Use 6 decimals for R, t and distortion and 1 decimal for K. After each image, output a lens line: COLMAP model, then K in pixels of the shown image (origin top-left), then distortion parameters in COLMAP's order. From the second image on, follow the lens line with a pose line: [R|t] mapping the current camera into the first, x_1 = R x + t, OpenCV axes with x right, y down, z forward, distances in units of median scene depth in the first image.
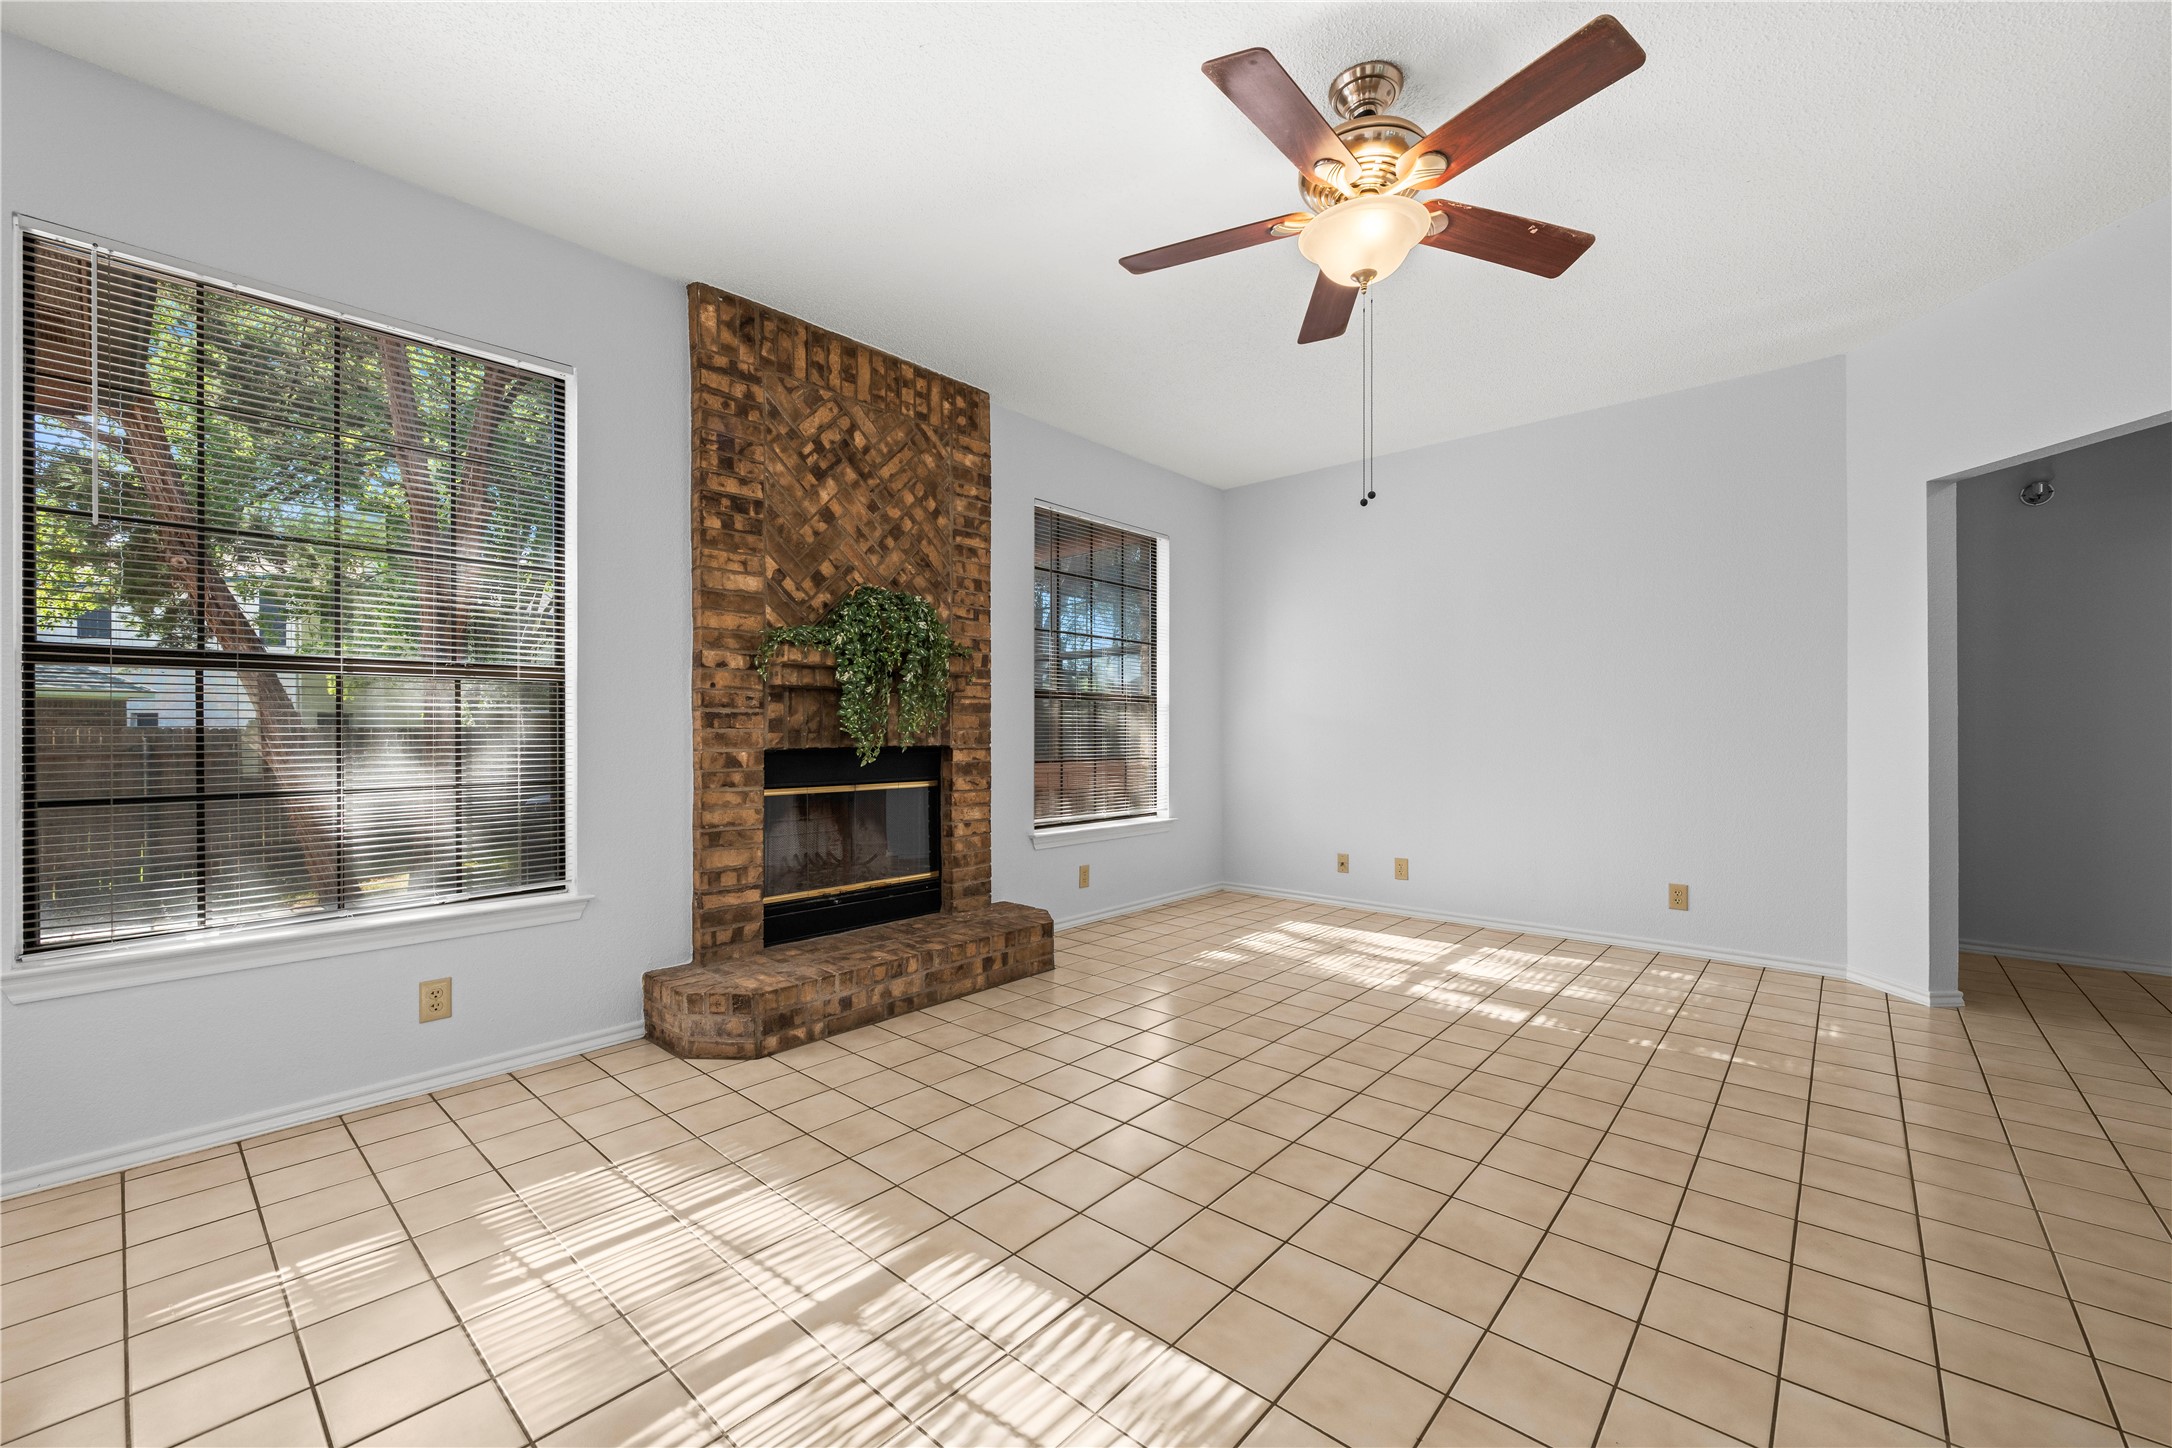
lens RADIAL K [[865.8, 0, 1099.5], [0, 865.8, 738.3], [0, 0, 1]] dist [-0.000263, -0.000414]
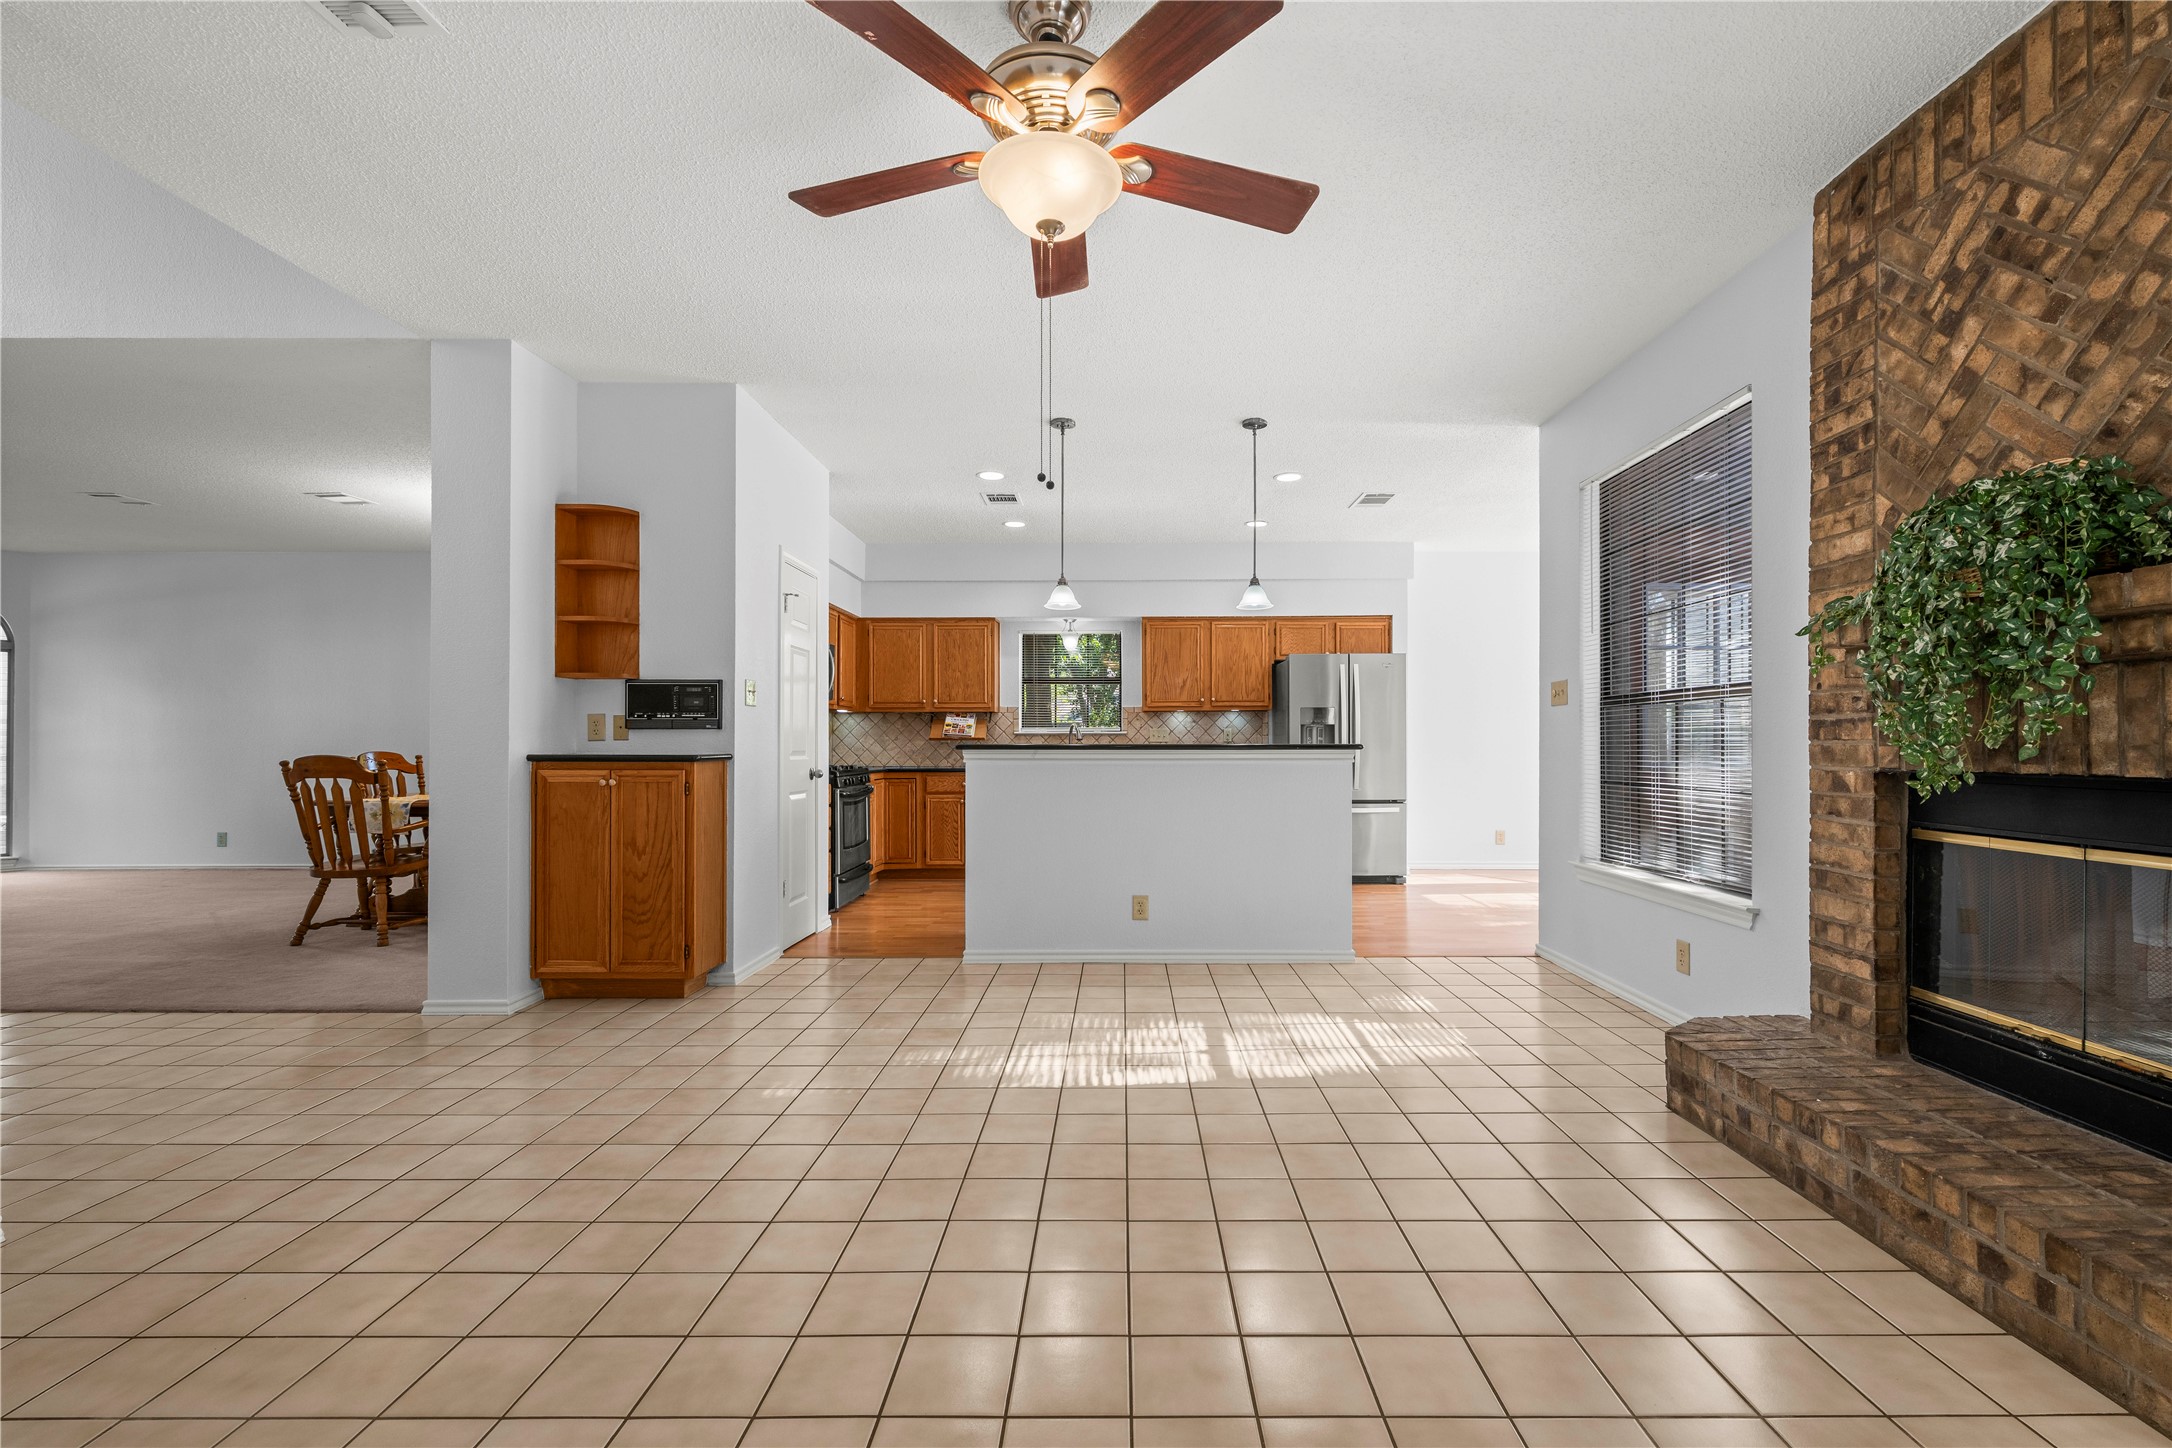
lens RADIAL K [[911.4, 0, 1120.9], [0, 911.4, 738.5], [0, 0, 1]] dist [-0.000537, 0.000153]
pose [[-0.751795, -0.001144, -0.659396, 0.576201], [-0.002383, 0.999997, 0.000982, -0.011890], [0.659392, 0.002309, -0.751795, 1.167665]]
